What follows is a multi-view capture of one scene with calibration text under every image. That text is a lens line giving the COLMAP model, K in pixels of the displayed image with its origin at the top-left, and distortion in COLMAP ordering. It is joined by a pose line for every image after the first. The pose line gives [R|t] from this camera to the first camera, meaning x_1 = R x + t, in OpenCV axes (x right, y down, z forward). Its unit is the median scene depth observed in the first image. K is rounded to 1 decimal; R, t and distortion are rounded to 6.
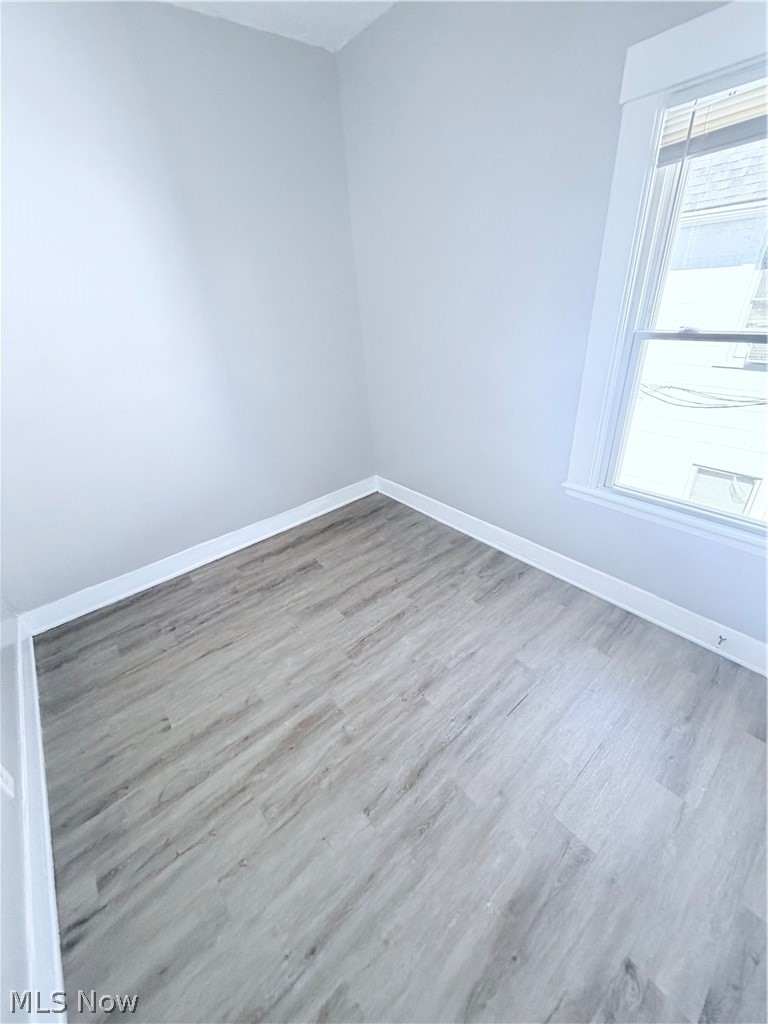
lens RADIAL K [[408.5, 0, 385.6], [0, 408.5, 508.8], [0, 0, 1]] dist [-0.001429, 0.000428]
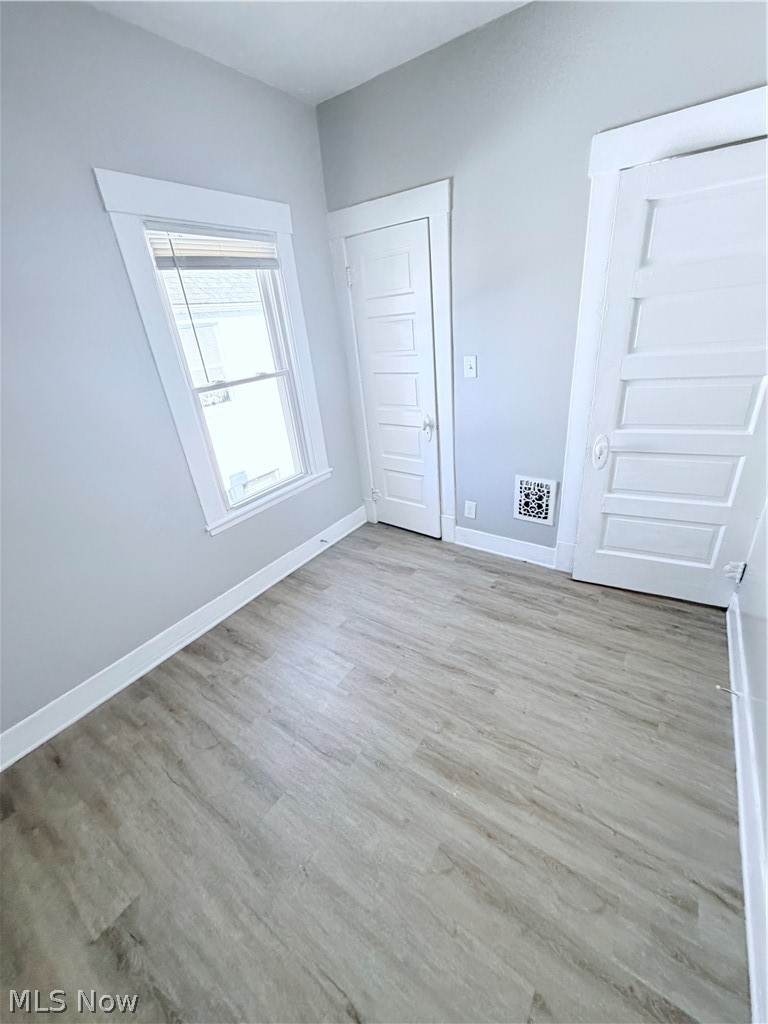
lens RADIAL K [[408.5, 0, 385.6], [0, 408.5, 508.8], [0, 0, 1]] dist [-0.001429, 0.000428]
pose [[-0.254512, -0.316183, 0.913921, -0.829098], [0.556341, 0.725129, 0.405799, -0.352309], [-0.791018, 0.611732, -0.008648, 0.782791]]
